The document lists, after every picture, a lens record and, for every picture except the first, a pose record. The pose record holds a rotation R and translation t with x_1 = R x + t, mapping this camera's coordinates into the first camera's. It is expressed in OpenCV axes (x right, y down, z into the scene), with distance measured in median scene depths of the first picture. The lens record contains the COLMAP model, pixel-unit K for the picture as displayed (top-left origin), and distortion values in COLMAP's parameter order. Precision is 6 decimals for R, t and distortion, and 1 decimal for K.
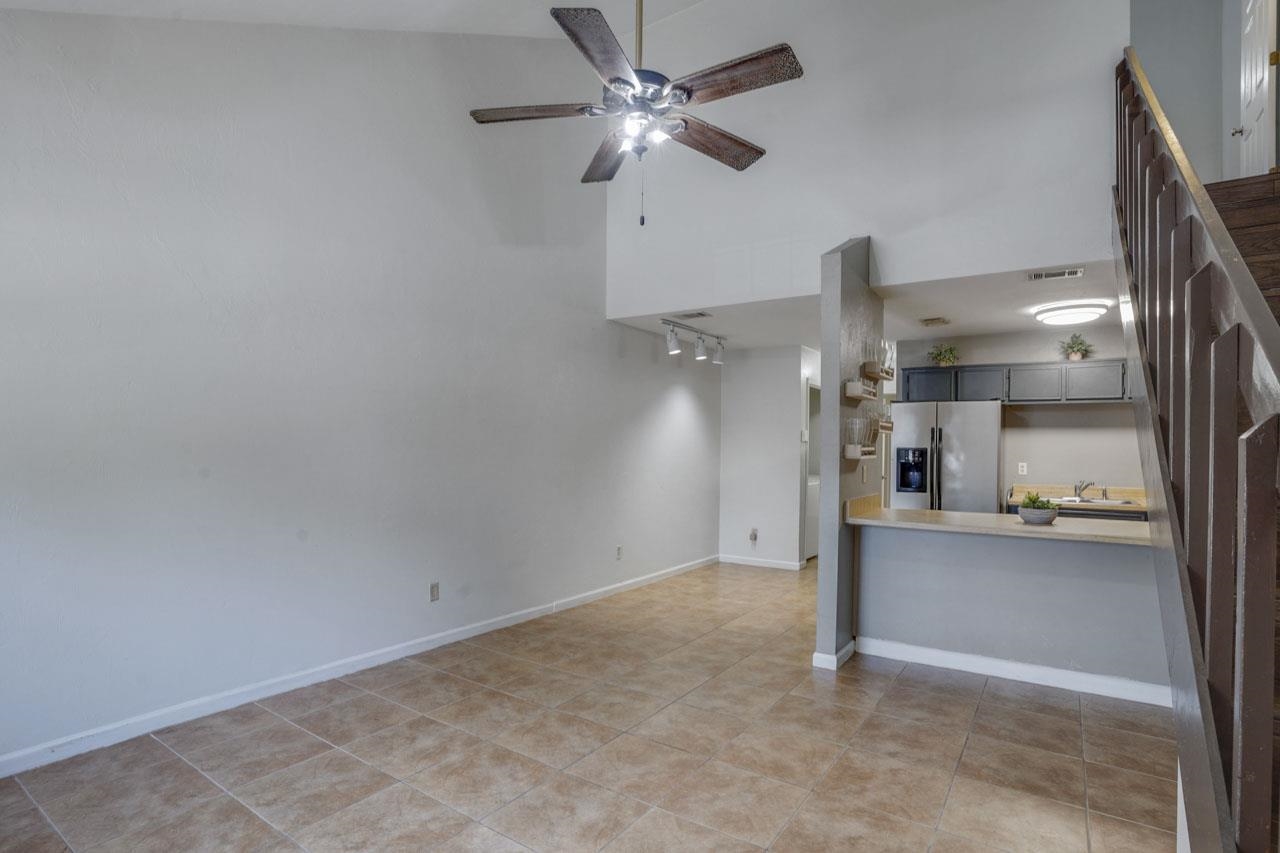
lens RADIAL K [[633.8, 0, 640.0], [0, 633.8, 426.5], [0, 0, 1]] dist [-0.070825, 0.032692]
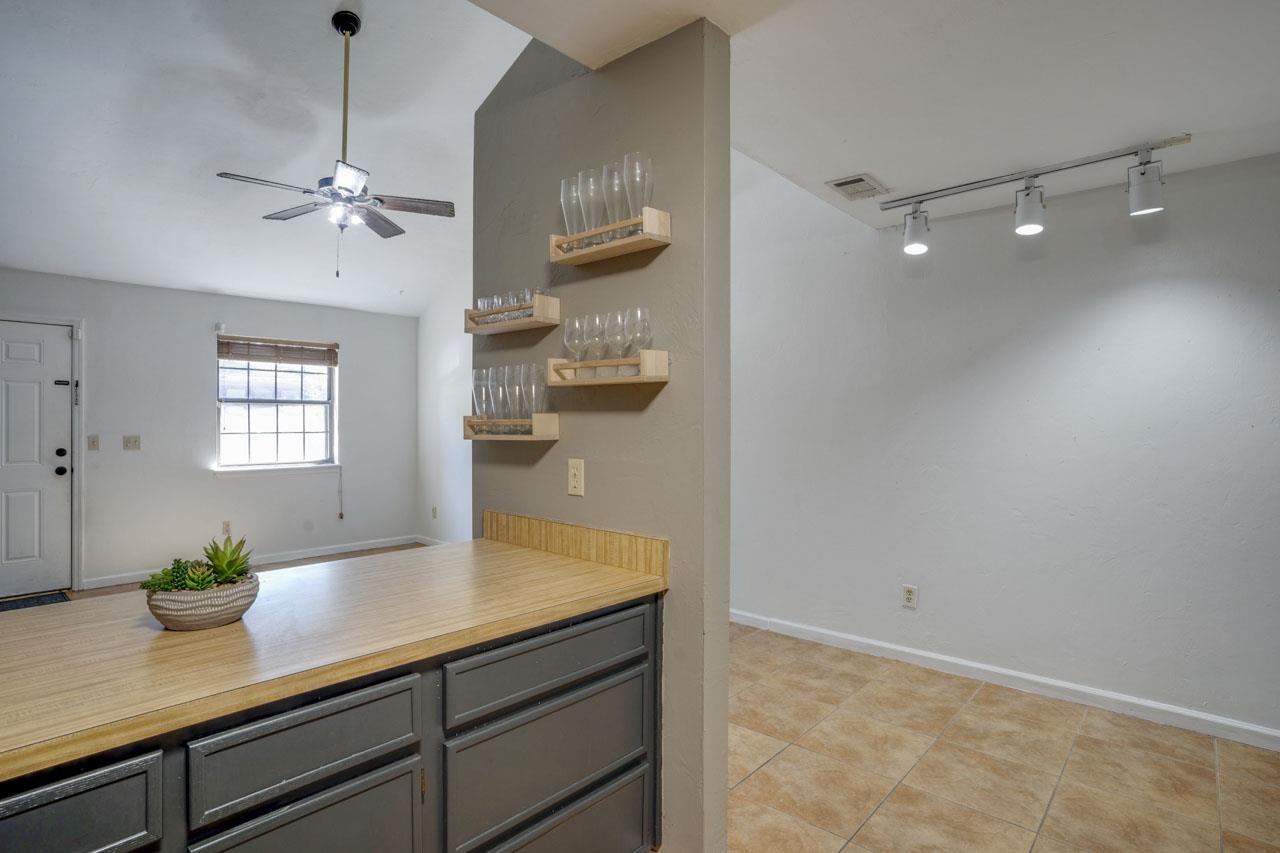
lens RADIAL K [[655.8, 0, 640.0], [0, 655.8, 426.5], [0, 0, 1]] dist [-0.000641, 0.000114]
pose [[-0.121285, -0.002155, -0.992615, 0.658767], [0.032168, 0.999464, -0.006100, 0.029391], [0.992096, -0.032670, -0.121151, 0.857761]]
